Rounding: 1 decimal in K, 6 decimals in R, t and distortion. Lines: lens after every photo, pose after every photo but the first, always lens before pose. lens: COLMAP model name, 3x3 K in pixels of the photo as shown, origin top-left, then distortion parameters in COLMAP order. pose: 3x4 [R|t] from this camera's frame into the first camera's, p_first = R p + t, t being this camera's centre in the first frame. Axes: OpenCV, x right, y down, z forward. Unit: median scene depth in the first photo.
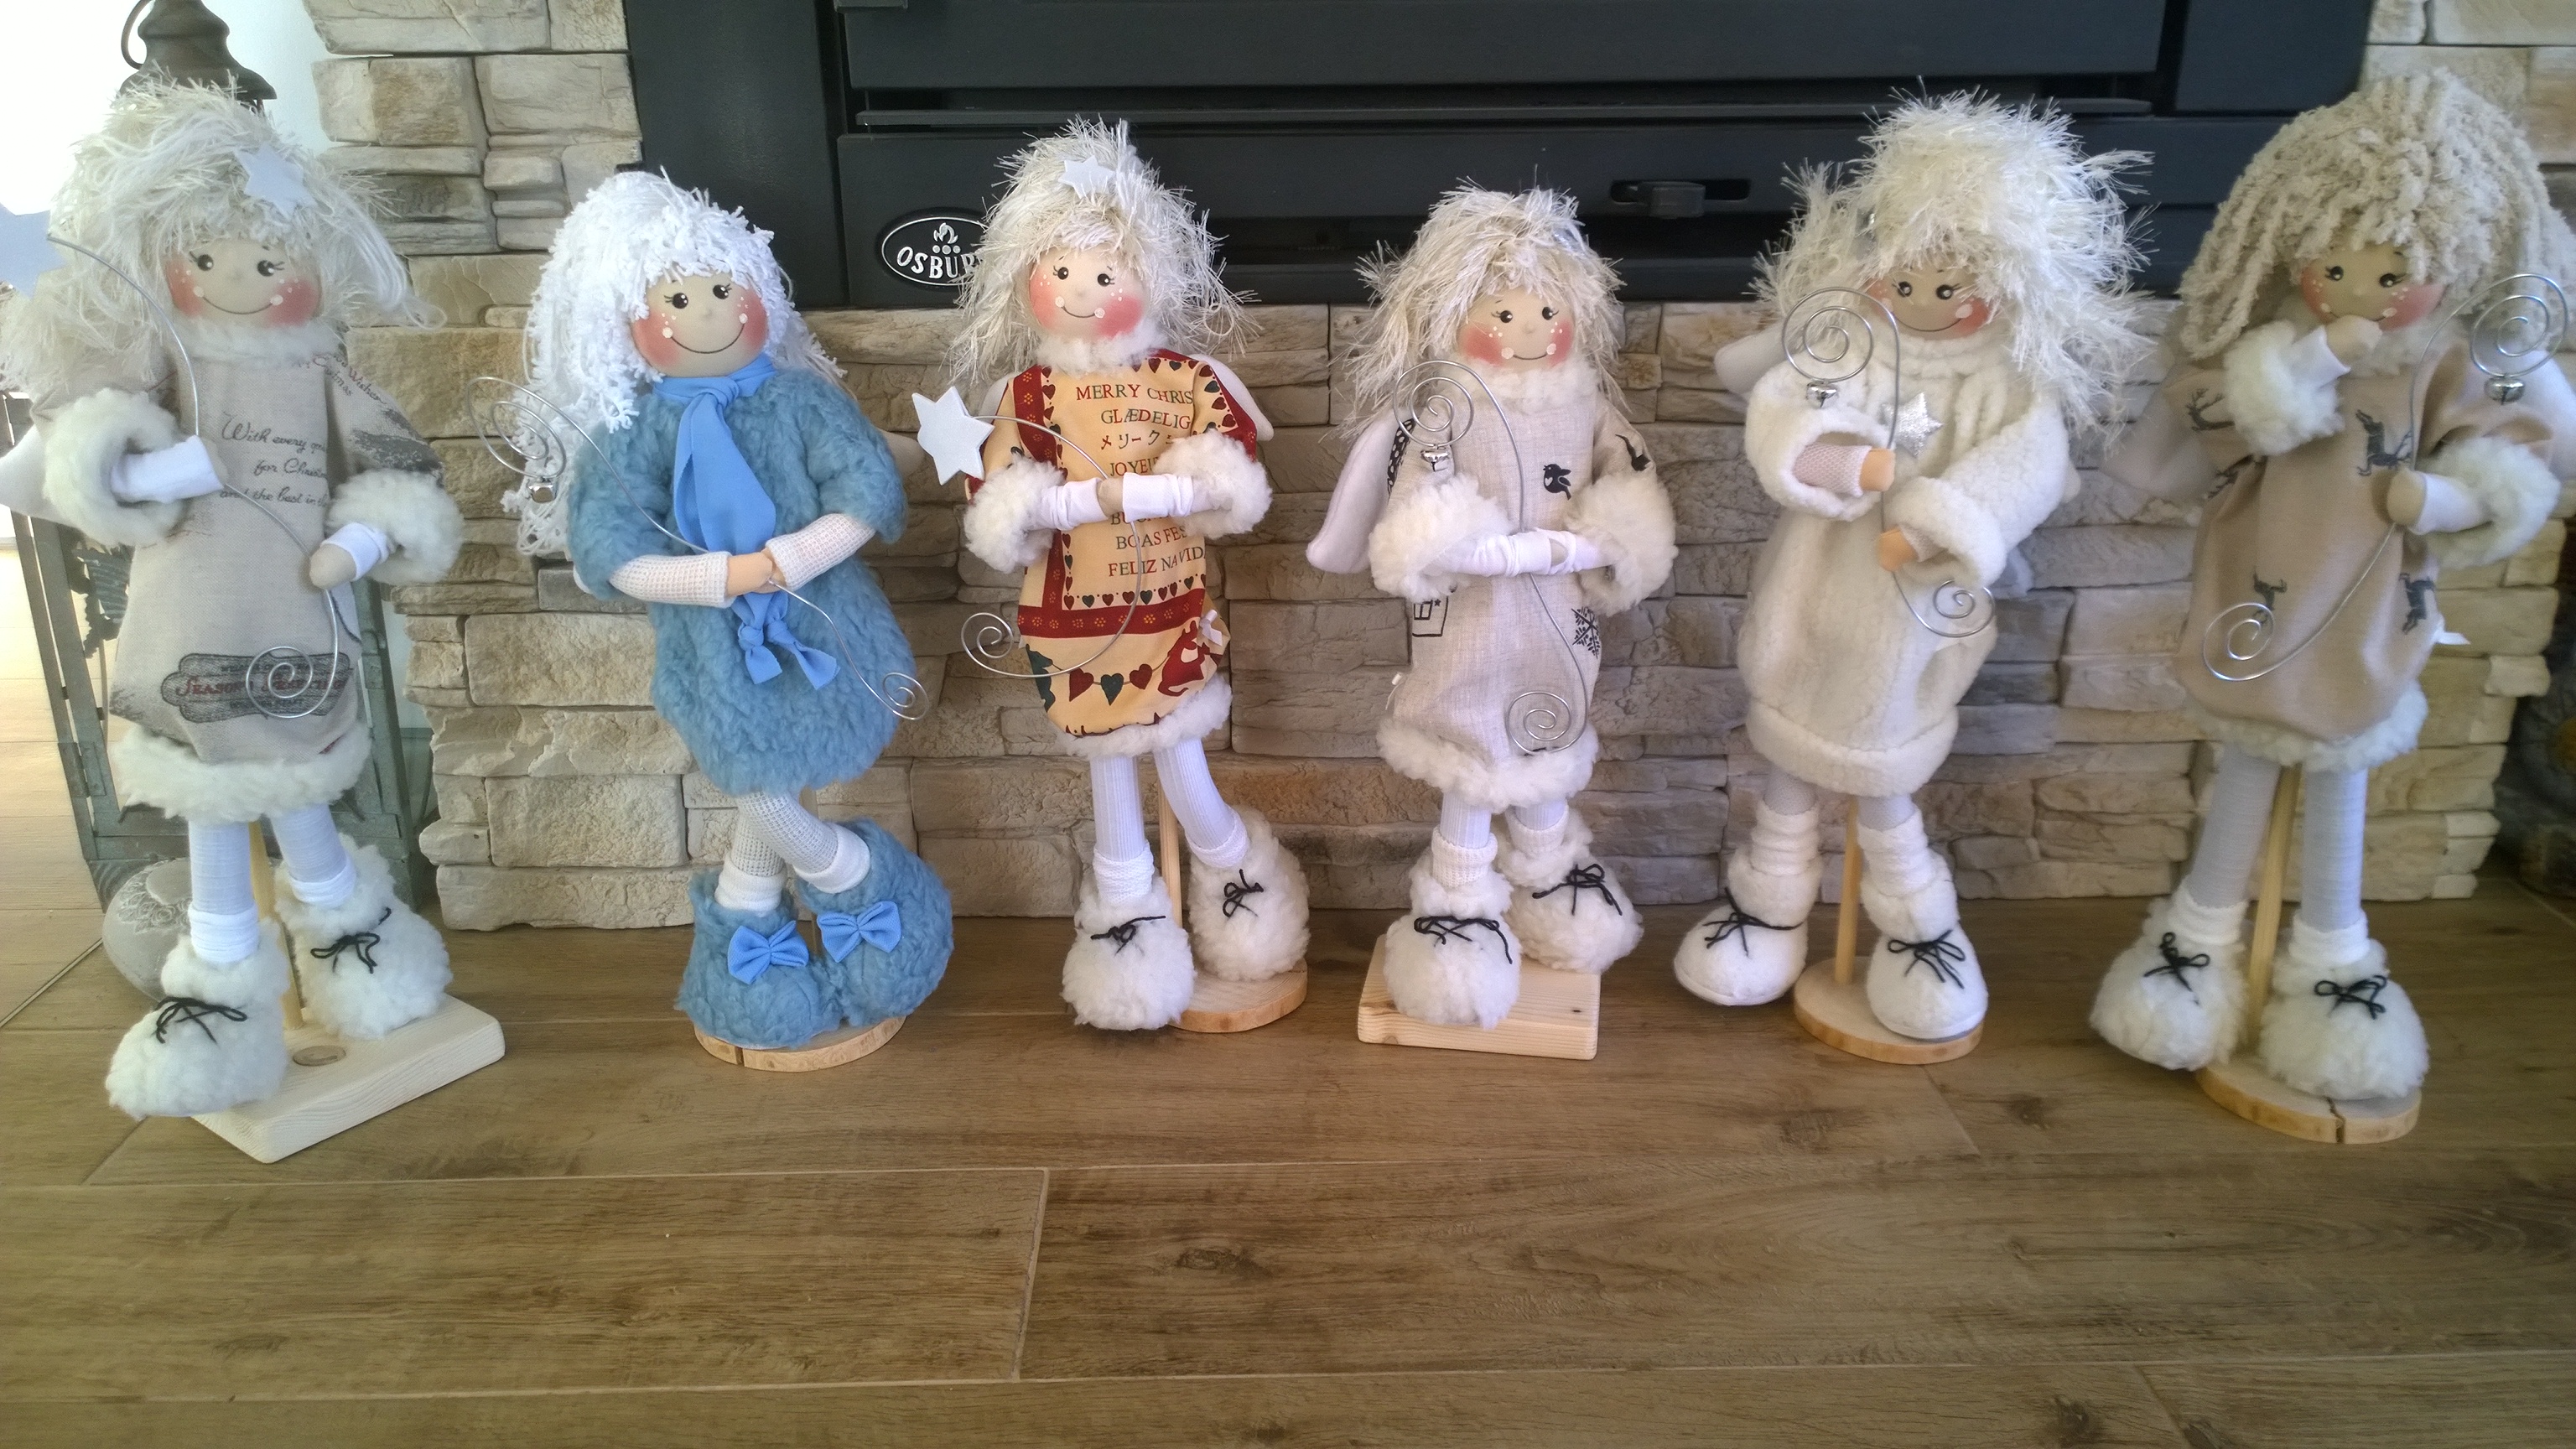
lens RADIAL K [[1812.6, 0, 1273.7], [0, 1812.6, 730.9], [0, 0, 1]] dist [0.035232, -0.062517]
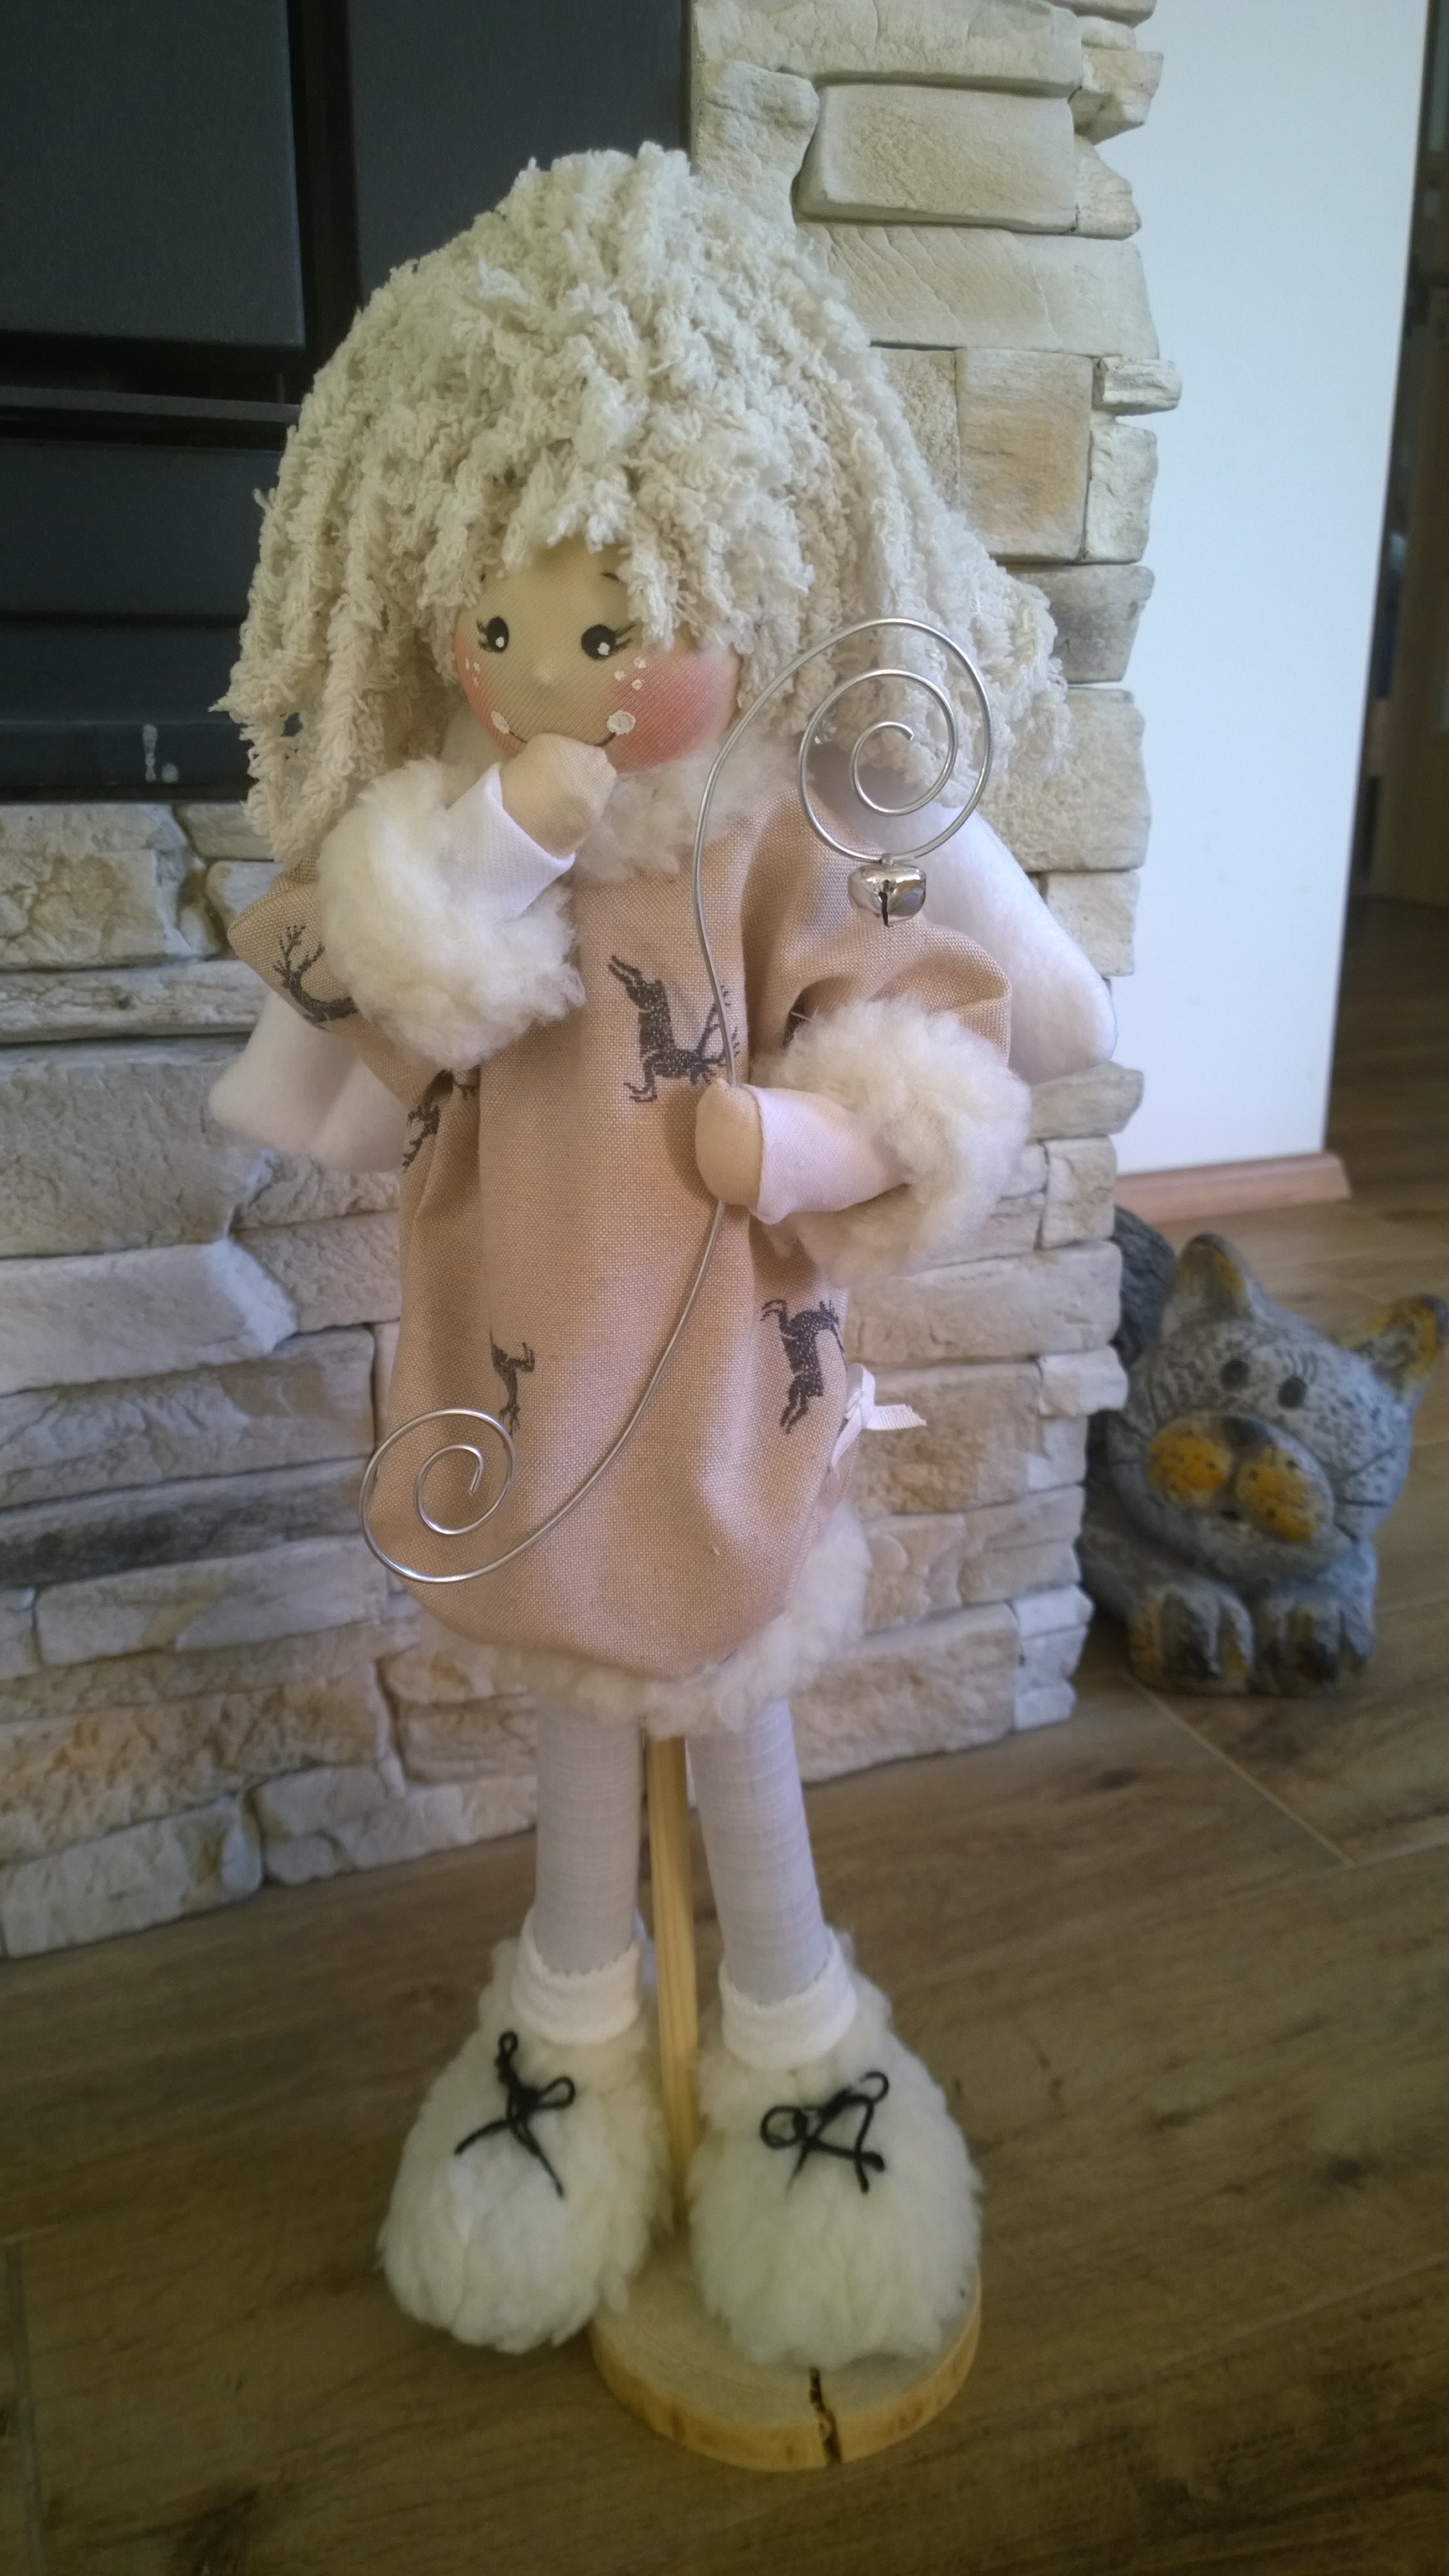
lens RADIAL K [[1867.5, 0, 723.8], [0, 1867.5, 1319.0], [0, 0, 1]] dist [0.051941, -0.070989]
pose [[0.929826, -0.111975, 0.350550, 0.407634], [0.123938, 0.992220, -0.011802, -0.072310], [-0.346501, 0.054420, 0.936470, 0.513132]]
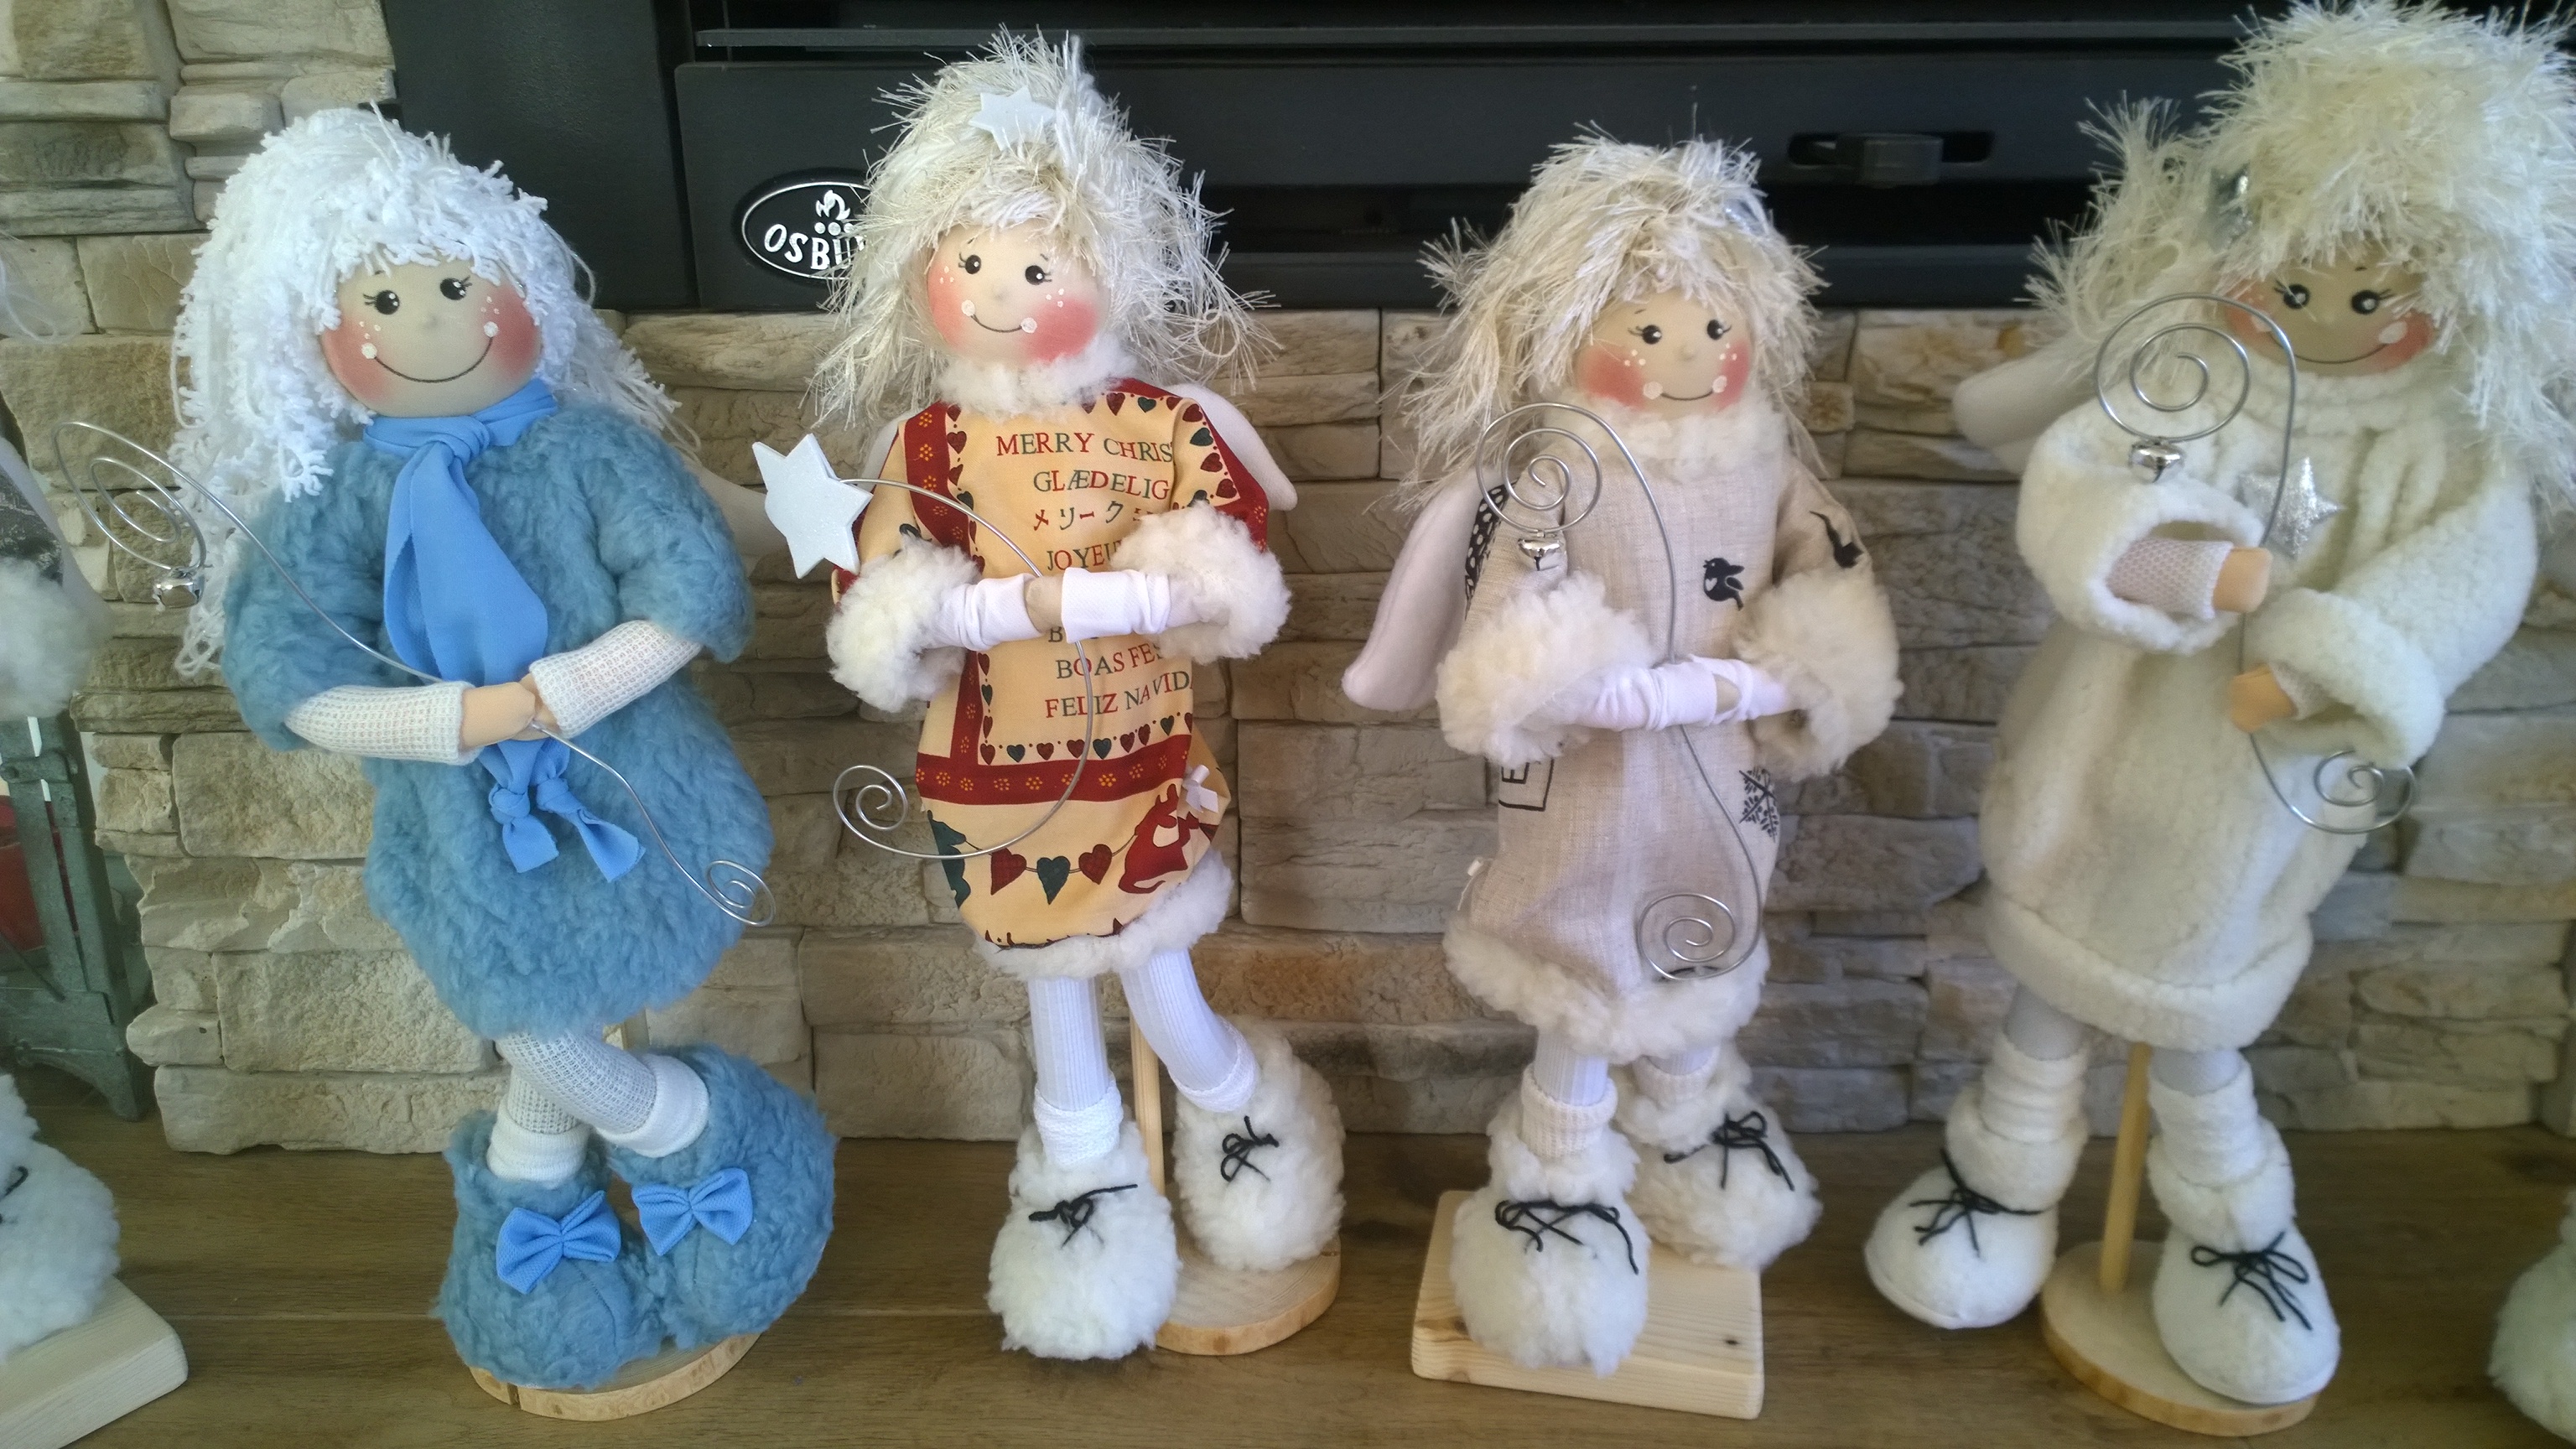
lens RADIAL K [[1811.0, 0, 1291.1], [0, 1811.0, 713.6], [0, 0, 1]] dist [0.058060, -0.093073]
pose [[0.999794, 0.009818, -0.017773, 0.011253], [-0.009875, 0.999946, -0.003116, -0.085917], [0.017742, 0.003291, 0.999837, 0.334631]]
